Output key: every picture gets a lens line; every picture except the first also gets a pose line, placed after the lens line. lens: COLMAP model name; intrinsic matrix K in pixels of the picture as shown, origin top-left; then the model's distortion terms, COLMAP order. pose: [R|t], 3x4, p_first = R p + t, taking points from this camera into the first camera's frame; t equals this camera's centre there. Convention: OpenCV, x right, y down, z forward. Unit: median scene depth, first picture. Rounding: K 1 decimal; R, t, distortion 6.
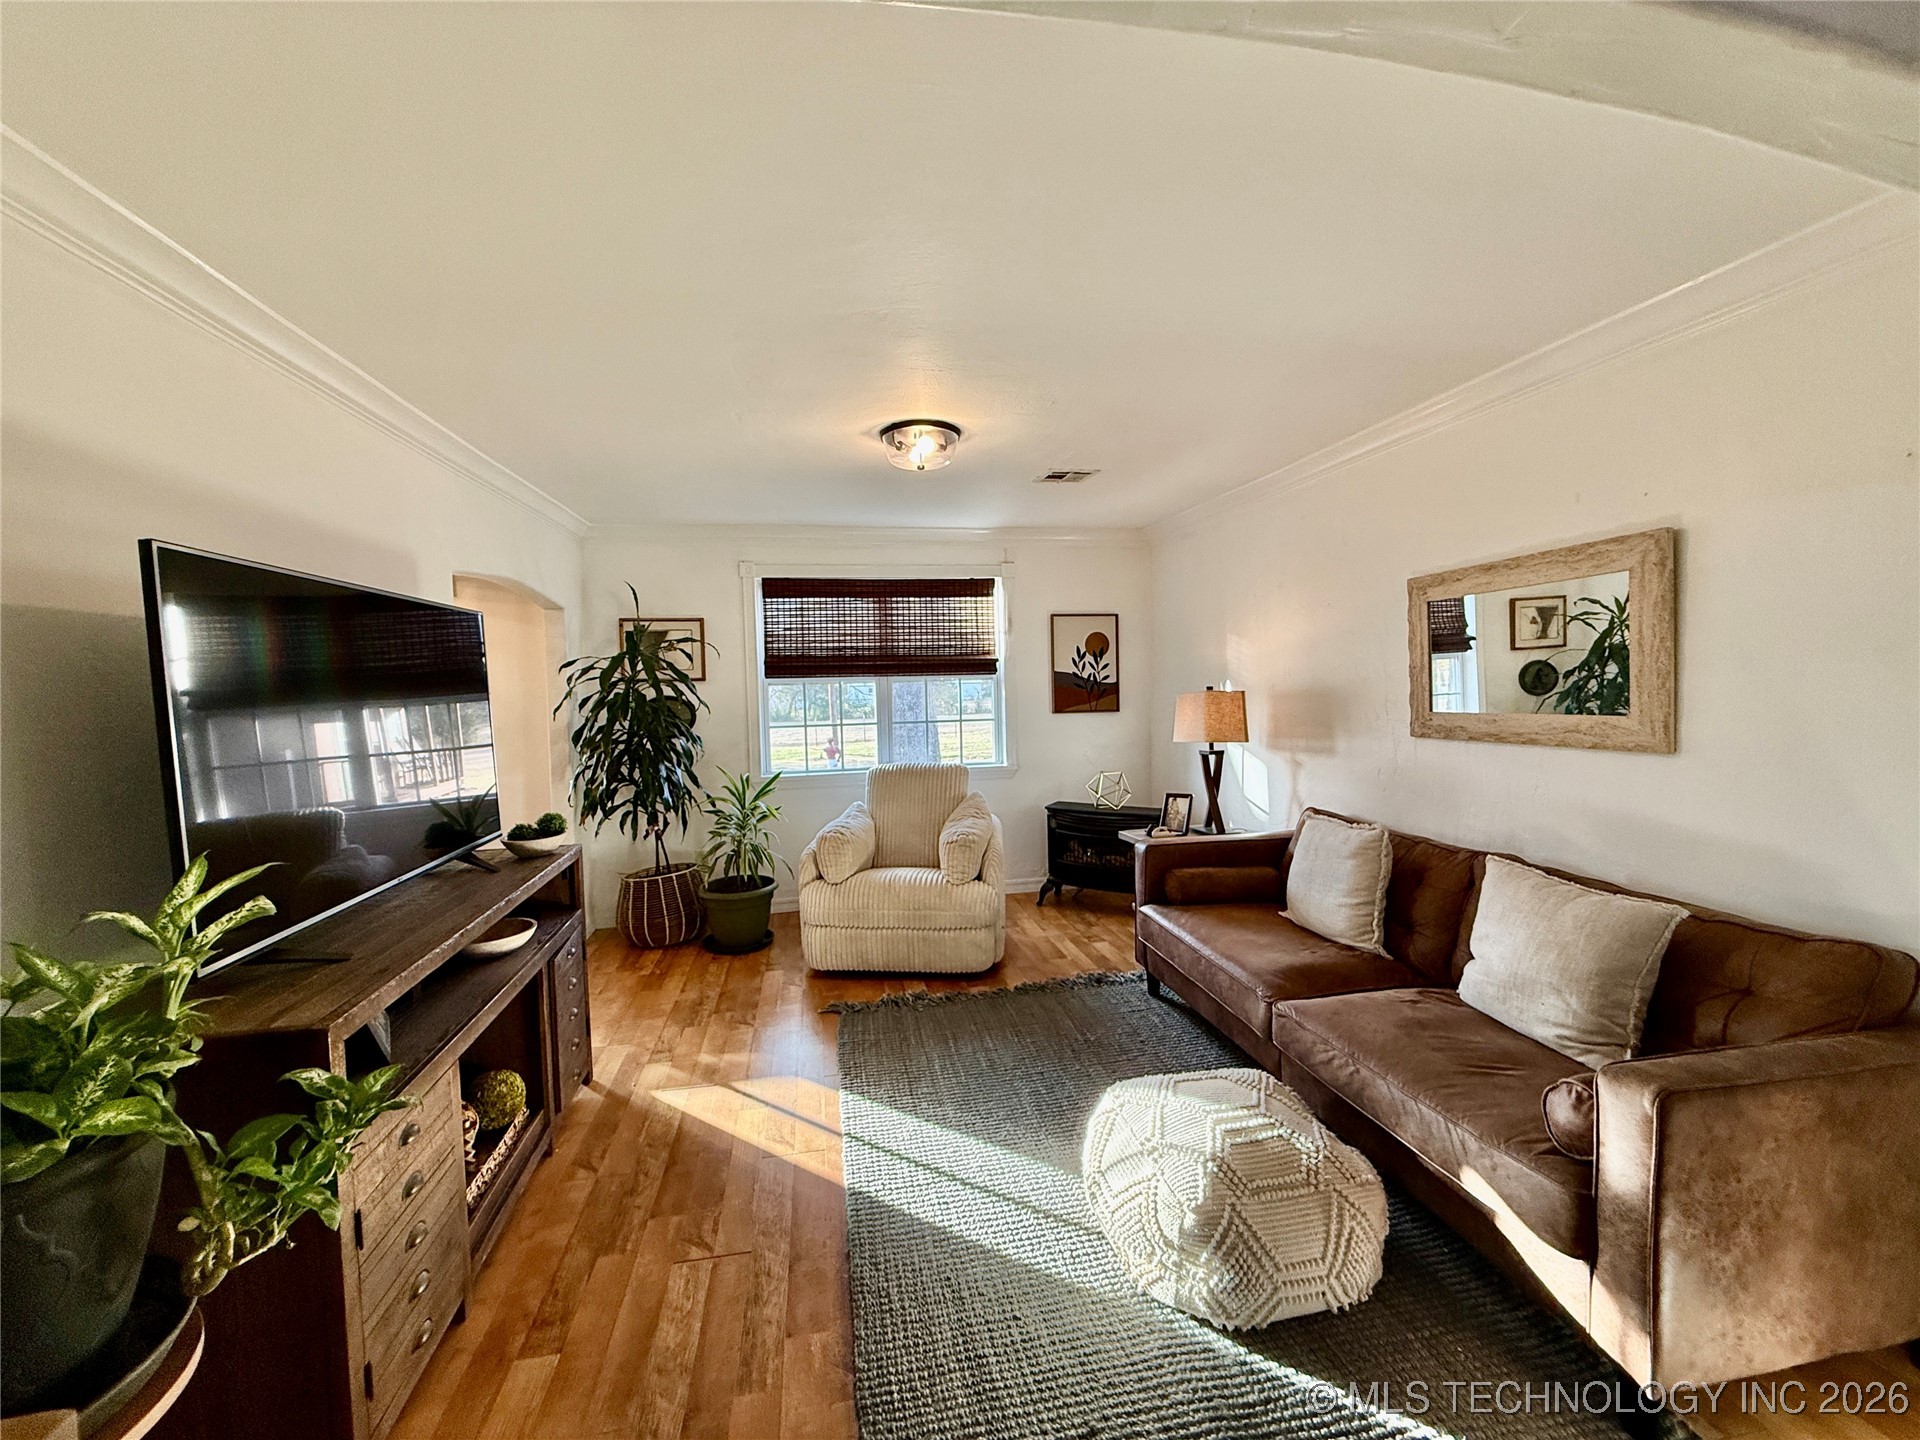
lens RADIAL K [[759.6, 0, 954.6], [0, 759.6, 717.9], [0, 0, 1]] dist [-0.000252, 0.000411]
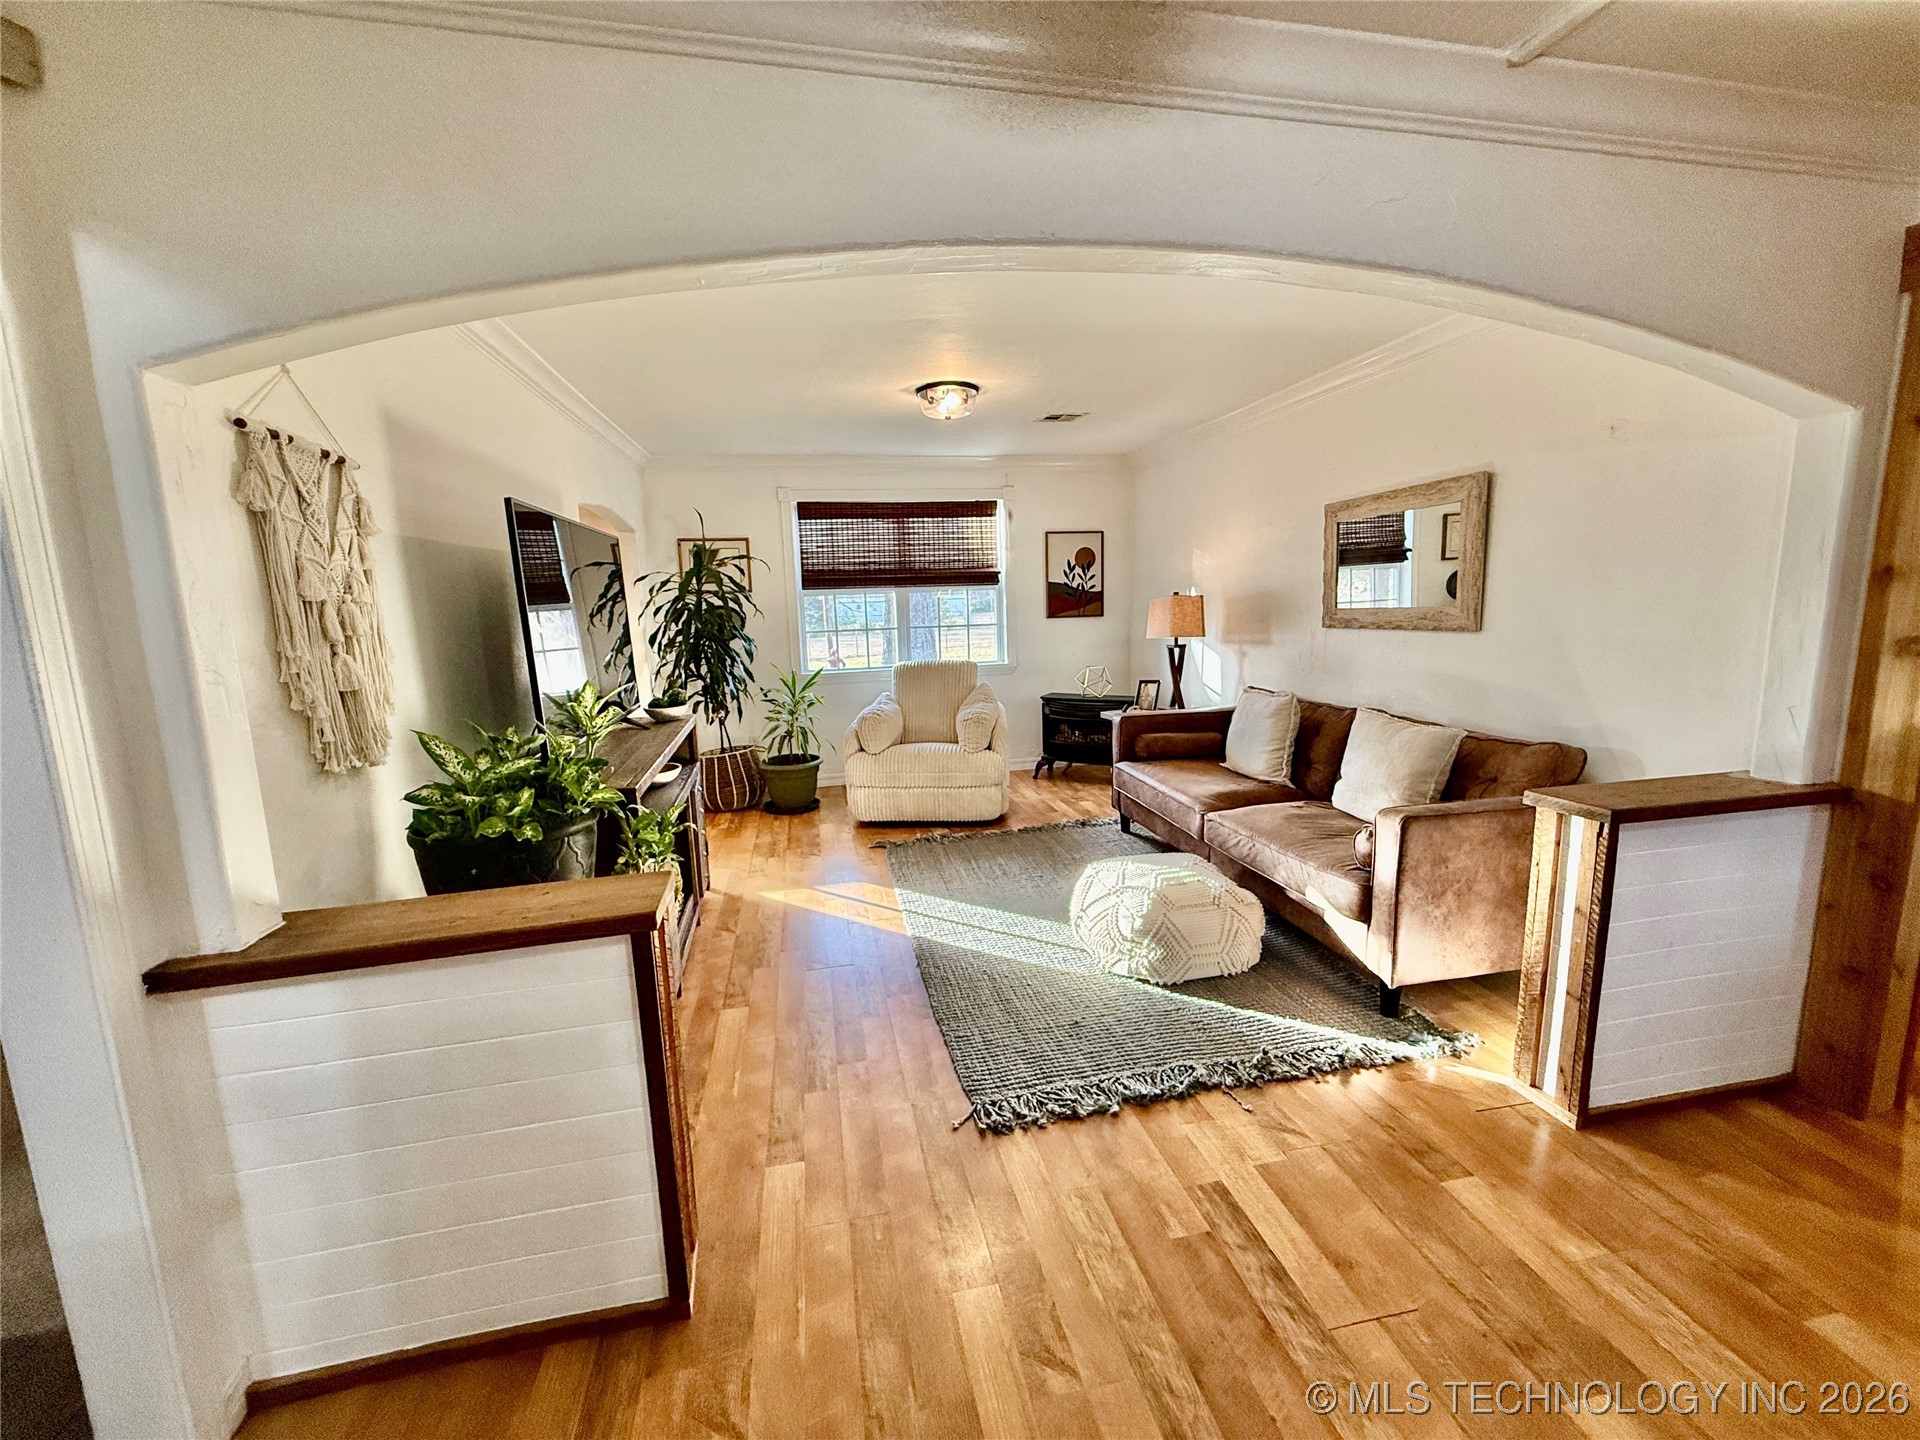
lens RADIAL K [[759.6, 0, 954.6], [0, 759.6, 717.9], [0, 0, 1]] dist [-0.000252, 0.000411]
pose [[0.999833, -0.010940, 0.014632, -0.044508], [0.009277, 0.993972, 0.109240, 0.024571], [-0.015739, -0.109086, 0.993908, -0.250854]]
